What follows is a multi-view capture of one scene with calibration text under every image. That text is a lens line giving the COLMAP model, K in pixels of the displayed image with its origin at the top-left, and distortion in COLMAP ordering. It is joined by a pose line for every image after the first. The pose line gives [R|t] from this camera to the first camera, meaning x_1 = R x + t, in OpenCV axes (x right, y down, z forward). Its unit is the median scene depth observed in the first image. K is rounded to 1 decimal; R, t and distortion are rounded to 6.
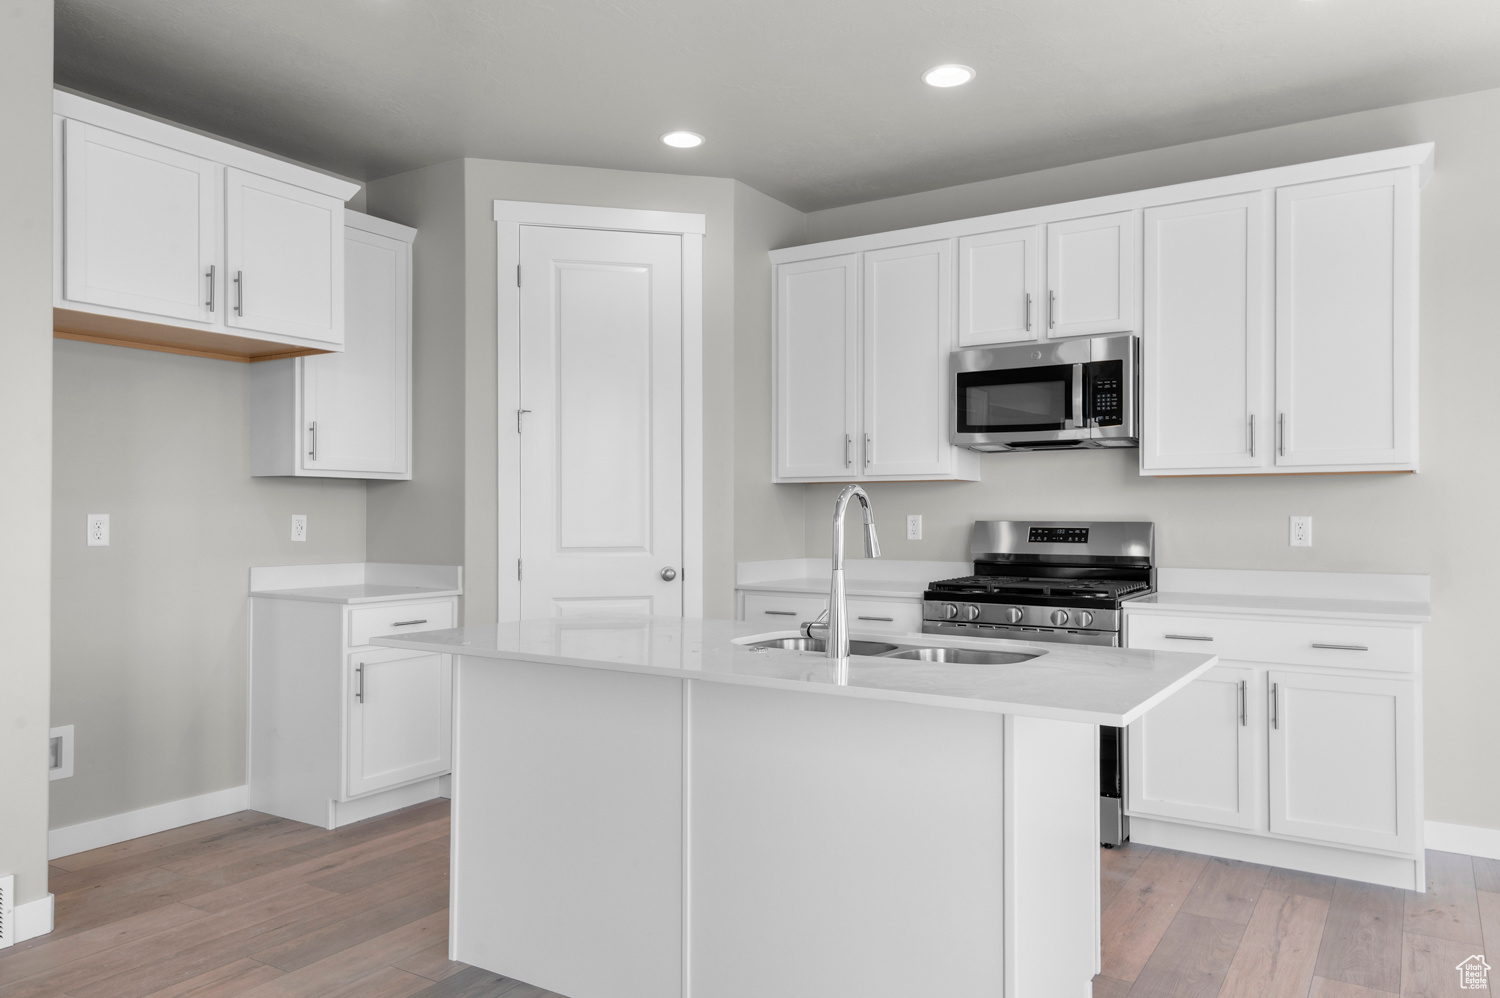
lens RADIAL K [[1043.0, 0, 750.0], [0, 1043.0, 499.0], [0, 0, 1]] dist [0.005162, 0.001129]
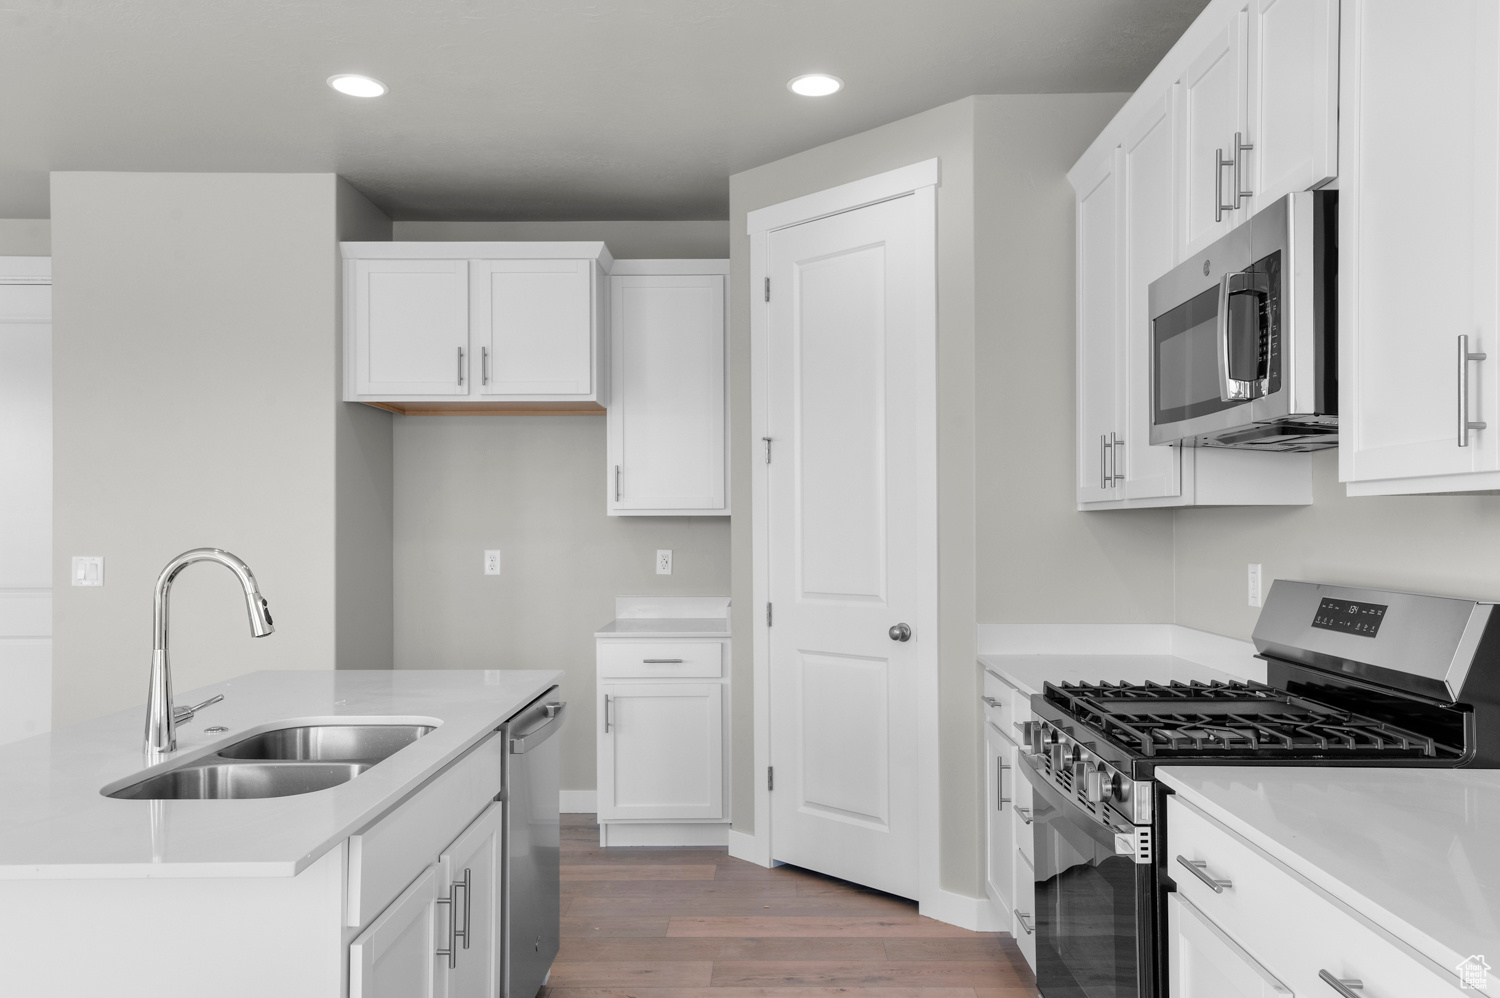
lens RADIAL K [[1107.3, 0, 750.0], [0, 1107.3, 499.0], [0, 0, 1]] dist [0.008513, 0.000243]
pose [[0.509158, -0.026224, -0.860274, 0.603007], [0.017051, 0.999647, -0.020381, -0.012753], [0.860504, -0.004291, 0.509425, 0.504095]]
